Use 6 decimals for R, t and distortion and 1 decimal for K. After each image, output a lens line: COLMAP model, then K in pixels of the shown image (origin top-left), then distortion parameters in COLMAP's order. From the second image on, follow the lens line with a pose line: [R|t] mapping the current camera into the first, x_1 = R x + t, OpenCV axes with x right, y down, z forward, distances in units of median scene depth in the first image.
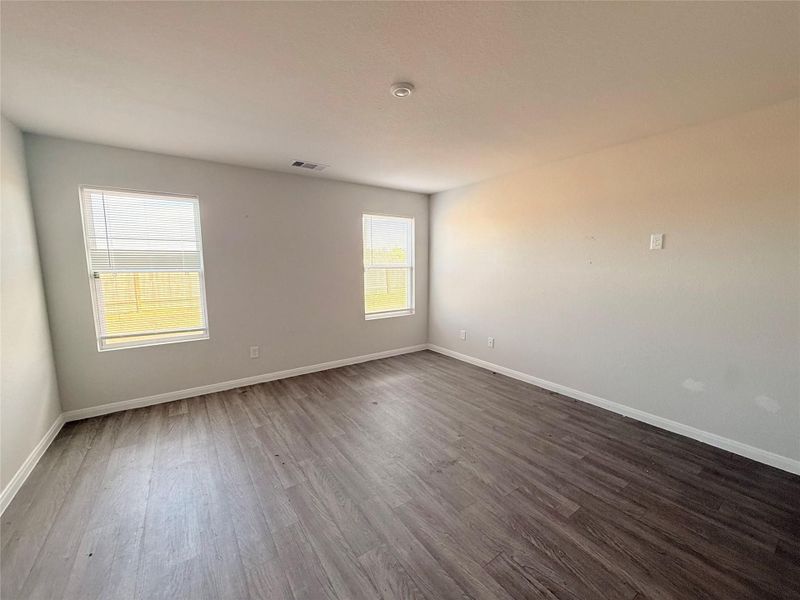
lens RADIAL K [[319.6, 0, 400.0], [0, 319.6, 300.0], [0, 0, 1]] dist [0.002725, -0.000117]
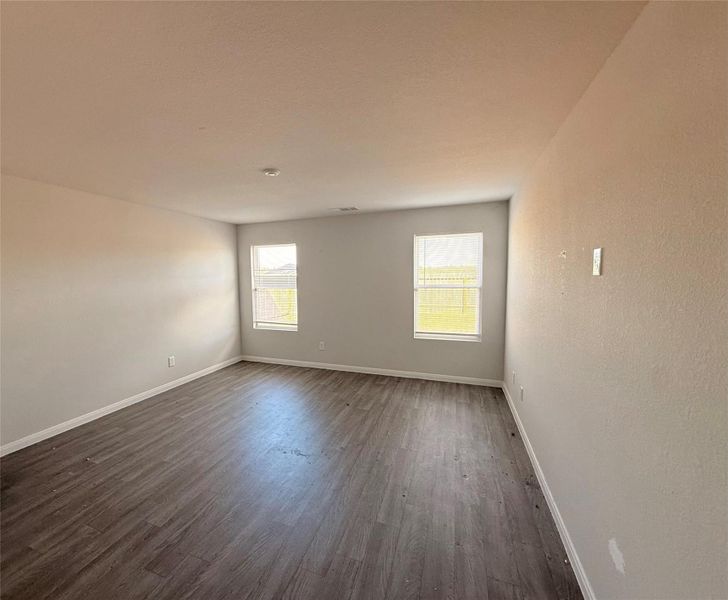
lens RADIAL K [[311.5, 0, 364.0], [0, 311.5, 300.0], [0, 0, 1]] dist [0.000260, 0.000717]
pose [[0.562904, 0.072870, -0.823304, 0.752924], [-0.080951, 0.996177, 0.032824, -0.097083], [0.822549, 0.048170, 0.566651, 0.348667]]
